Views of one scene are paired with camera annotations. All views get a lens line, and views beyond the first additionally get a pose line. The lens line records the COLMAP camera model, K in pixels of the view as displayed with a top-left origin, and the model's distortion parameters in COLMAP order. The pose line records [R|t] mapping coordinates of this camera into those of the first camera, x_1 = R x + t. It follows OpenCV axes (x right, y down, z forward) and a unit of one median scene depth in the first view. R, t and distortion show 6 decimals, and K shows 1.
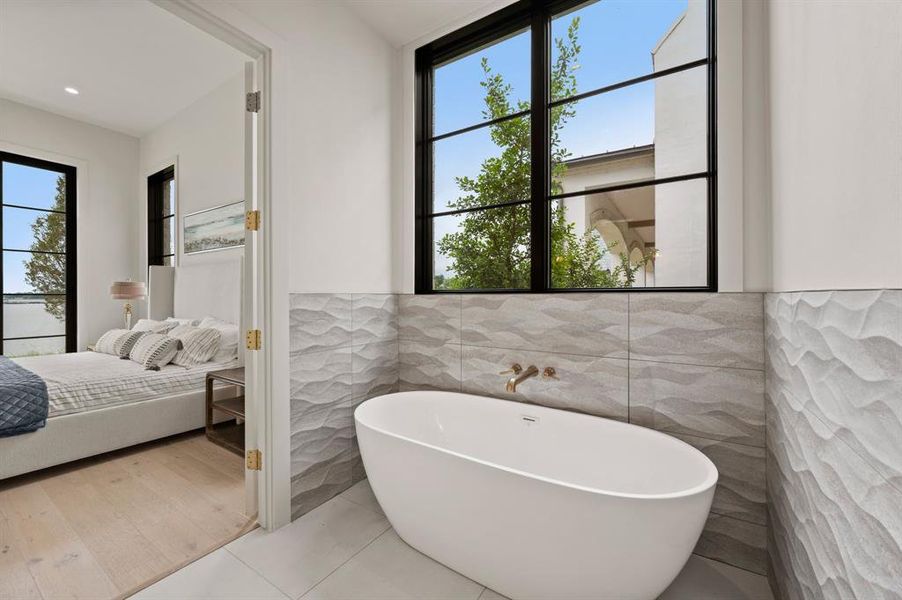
lens RADIAL K [[362.2, 0, 452.5], [0, 362.2, 297.3], [0, 0, 1]] dist [0.002678, 0.000013]
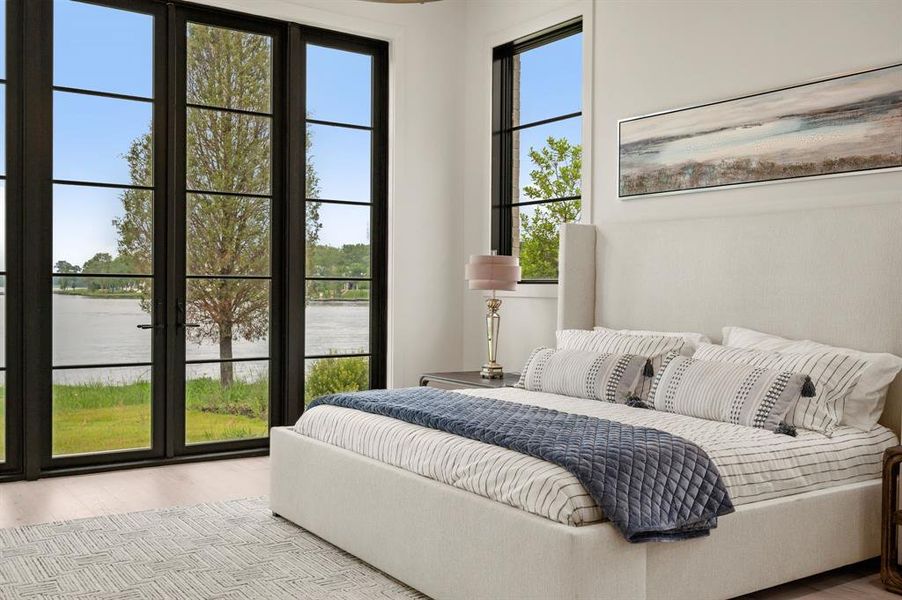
lens RADIAL K [[869.8, 0, 450.8], [0, 869.8, 298.9], [0, 0, 1]] dist [0.000005, 0.000000]
pose [[0.925133, 0.014687, -0.379358, -0.561991], [-0.011998, 0.999883, 0.009450, 0.007694], [0.379453, -0.004191, 0.925202, -0.183447]]
